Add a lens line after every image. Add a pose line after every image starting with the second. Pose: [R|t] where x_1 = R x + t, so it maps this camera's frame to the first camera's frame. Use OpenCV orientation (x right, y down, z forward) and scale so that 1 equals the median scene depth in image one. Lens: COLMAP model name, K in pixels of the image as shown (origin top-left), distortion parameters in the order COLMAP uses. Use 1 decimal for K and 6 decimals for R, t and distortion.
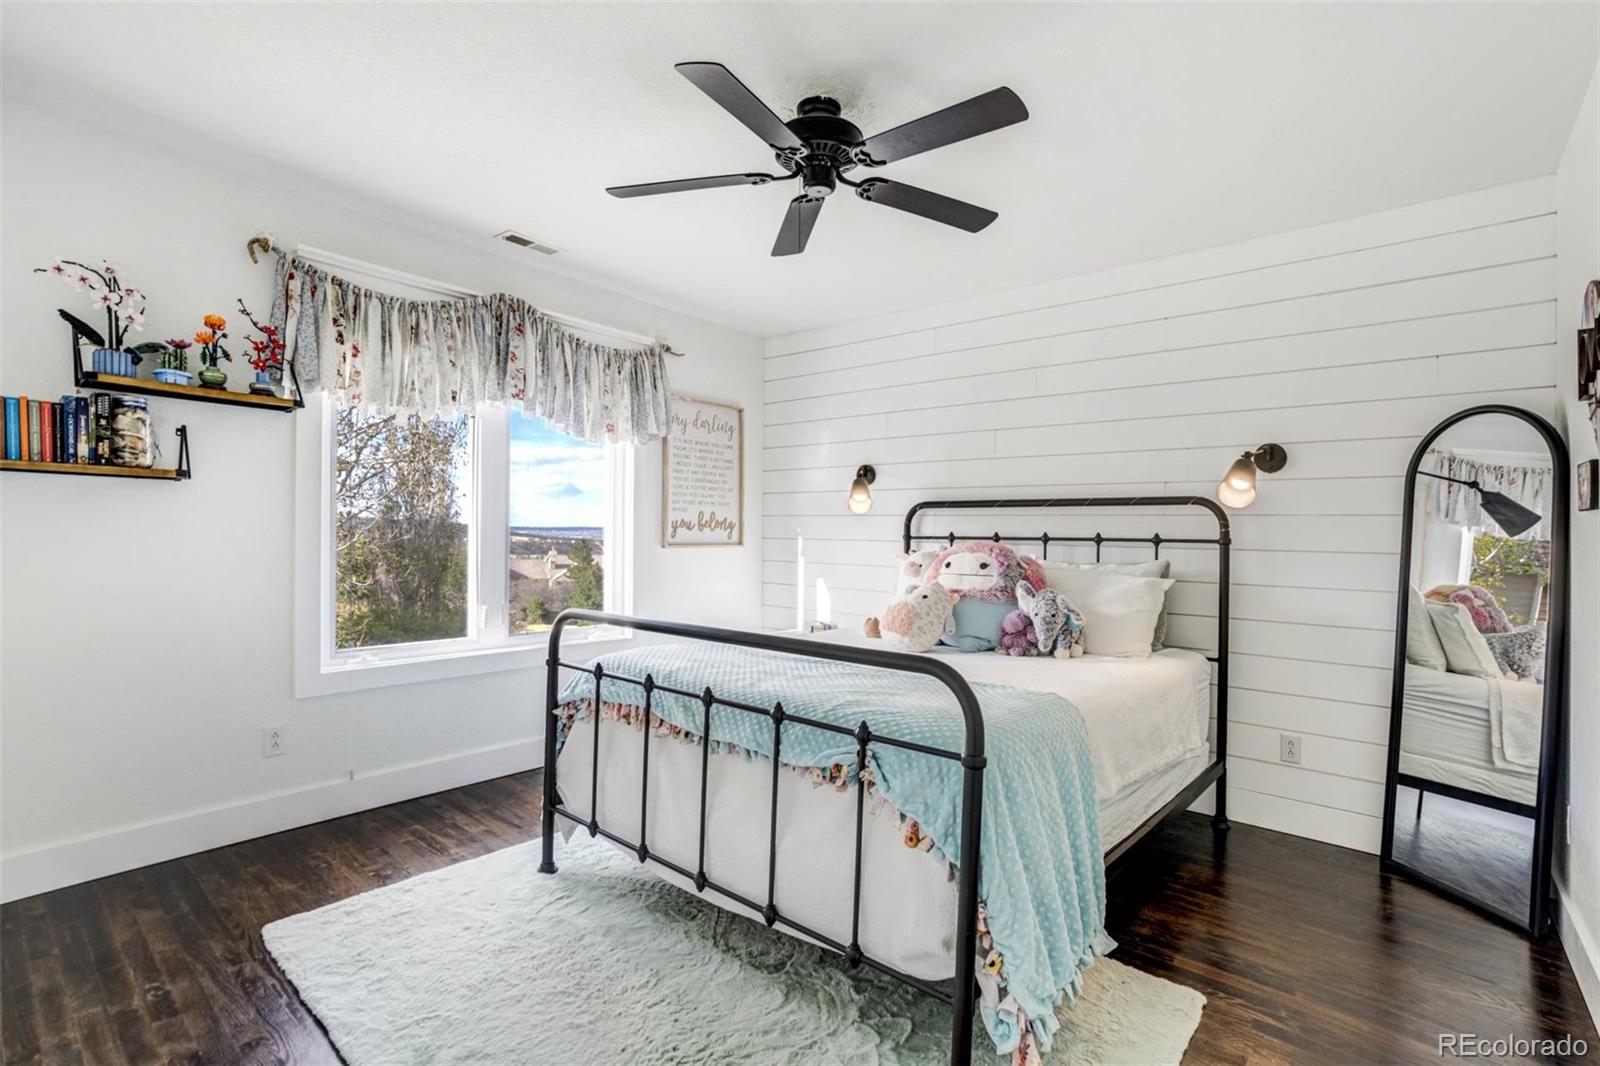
lens RADIAL K [[759.2, 0, 799.6], [0, 759.2, 541.8], [0, 0, 1]] dist [-0.034467, 0.027730]
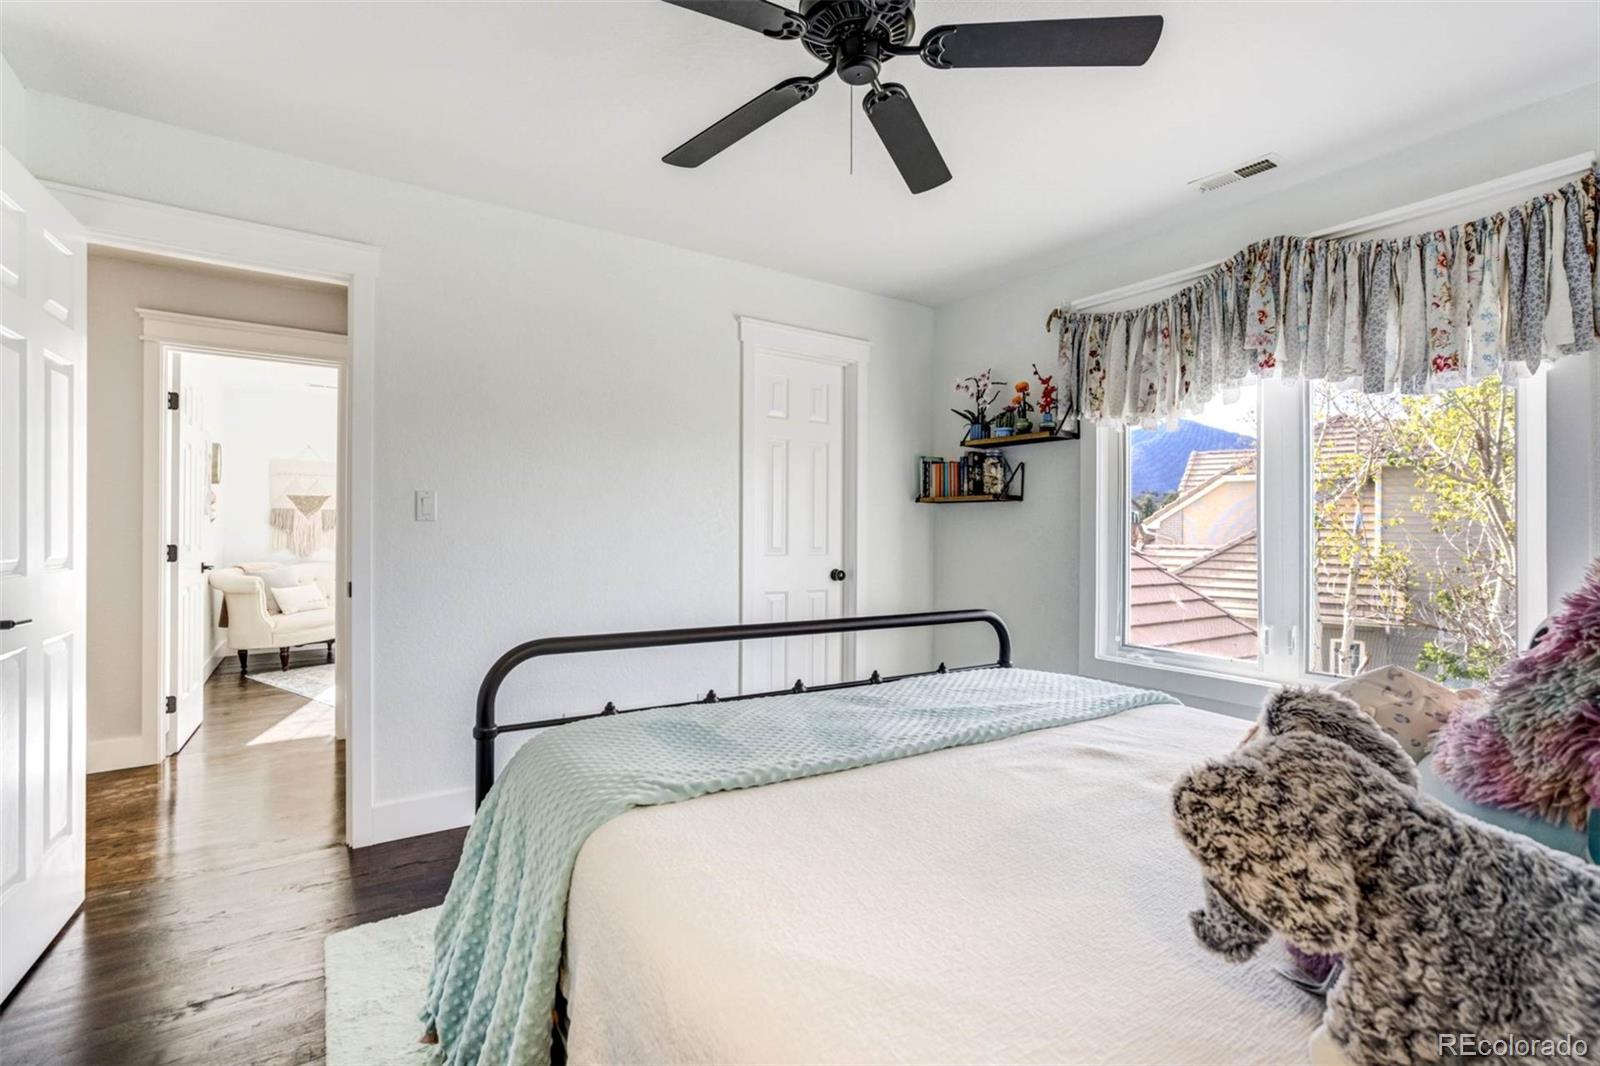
lens RADIAL K [[759.2, 0, 799.6], [0, 759.2, 541.8], [0, 0, 1]] dist [-0.034467, 0.027730]
pose [[-0.312619, -0.010683, -0.949818, 0.657280], [-0.035317, 0.999376, 0.000384, 0.009480], [0.949222, 0.033664, -0.312802, 1.015529]]
